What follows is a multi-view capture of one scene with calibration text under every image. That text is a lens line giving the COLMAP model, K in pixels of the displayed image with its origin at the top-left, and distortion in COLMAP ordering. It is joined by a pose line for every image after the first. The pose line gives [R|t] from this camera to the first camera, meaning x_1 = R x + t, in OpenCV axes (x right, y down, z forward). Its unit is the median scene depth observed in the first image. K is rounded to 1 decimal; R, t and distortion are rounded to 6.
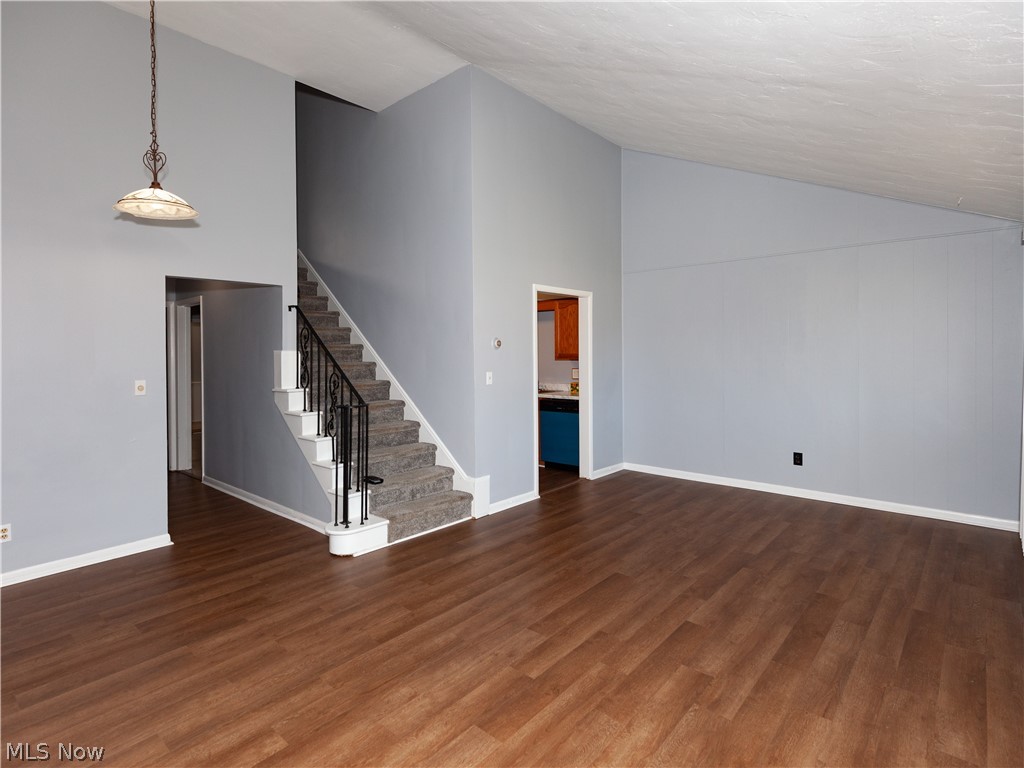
lens RADIAL K [[532.3, 0, 512.0], [0, 532.3, 384.0], [0, 0, 1]] dist [0.000031, -0.000002]
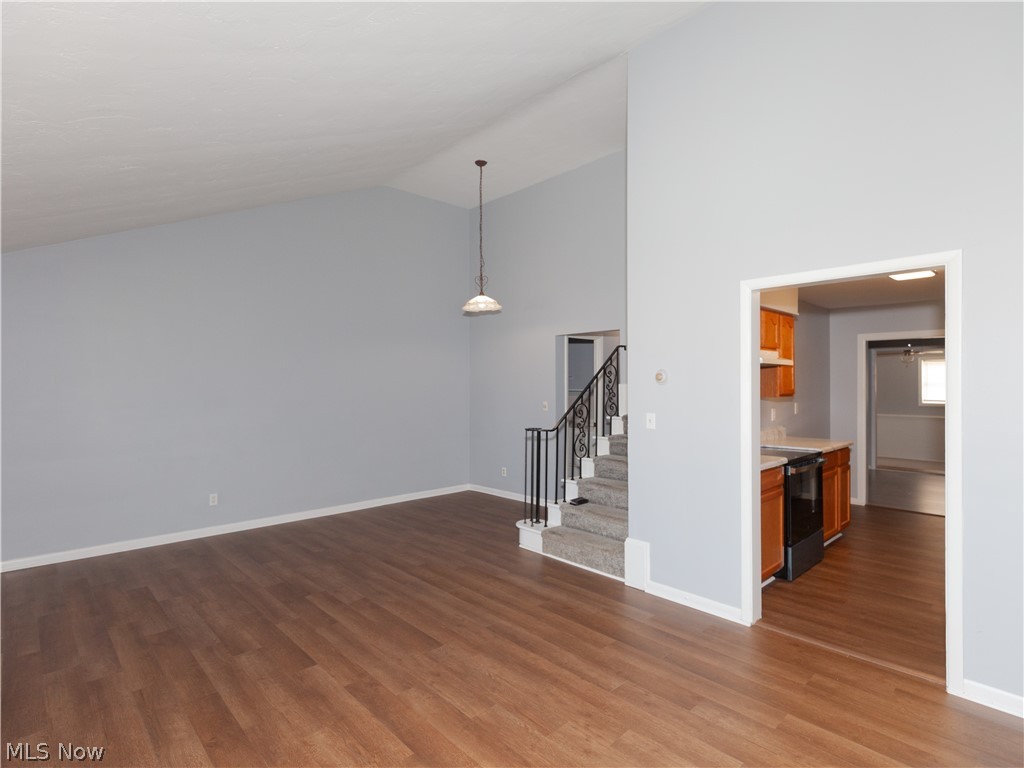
lens RADIAL K [[532.3, 0, 512.0], [0, 532.3, 384.0], [0, 0, 1]] dist [0.000031, -0.000002]
pose [[-0.100480, 0.010068, -0.994888, 1.132251], [-0.059692, 0.998087, 0.016129, -0.095021], [0.993147, 0.061008, -0.099686, 1.278848]]
